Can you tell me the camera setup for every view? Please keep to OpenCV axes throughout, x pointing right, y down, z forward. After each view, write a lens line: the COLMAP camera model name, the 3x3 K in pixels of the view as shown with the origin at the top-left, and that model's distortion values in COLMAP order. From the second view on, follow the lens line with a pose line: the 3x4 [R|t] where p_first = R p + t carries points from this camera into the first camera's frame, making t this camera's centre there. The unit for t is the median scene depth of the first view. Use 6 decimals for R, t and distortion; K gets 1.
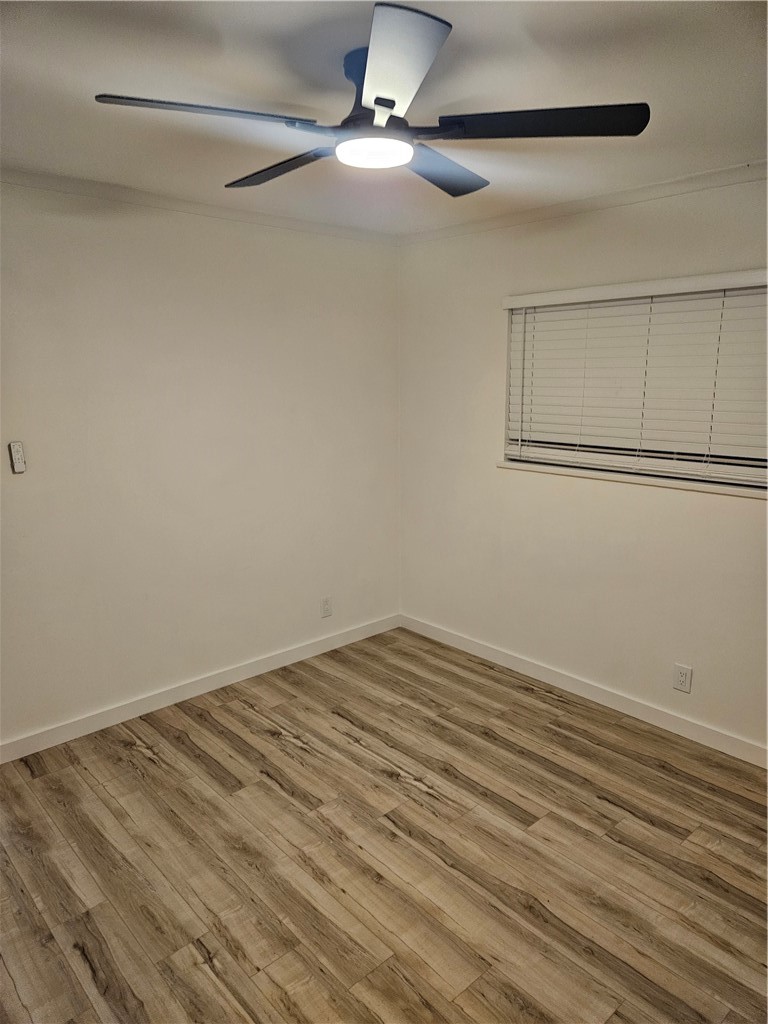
lens RADIAL K [[678.2, 0, 384.2], [0, 678.2, 510.0], [0, 0, 1]] dist [0.071589, -0.066266]
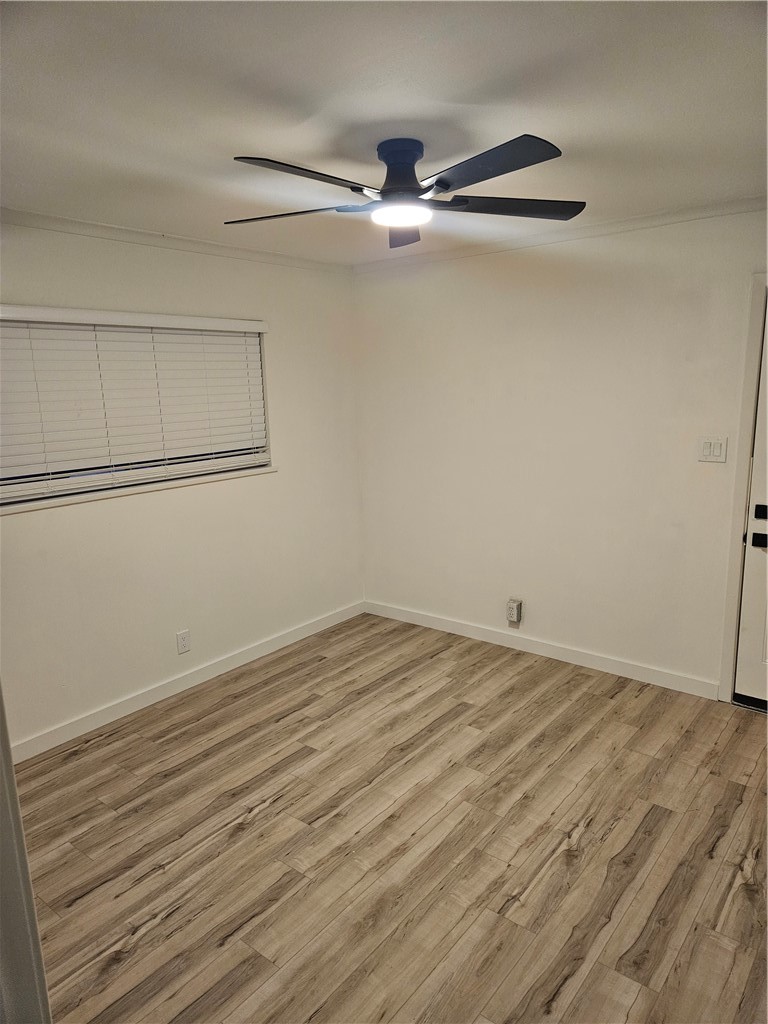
lens RADIAL K [[678.2, 0, 373.5], [0, 678.2, 517.3], [0, 0, 1]] dist [0.071589, -0.066266]
pose [[-0.137298, -0.189431, 0.972248, -0.936252], [0.232419, 0.947979, 0.217524, -0.188287], [-0.962876, 0.255834, -0.086128, 0.902894]]
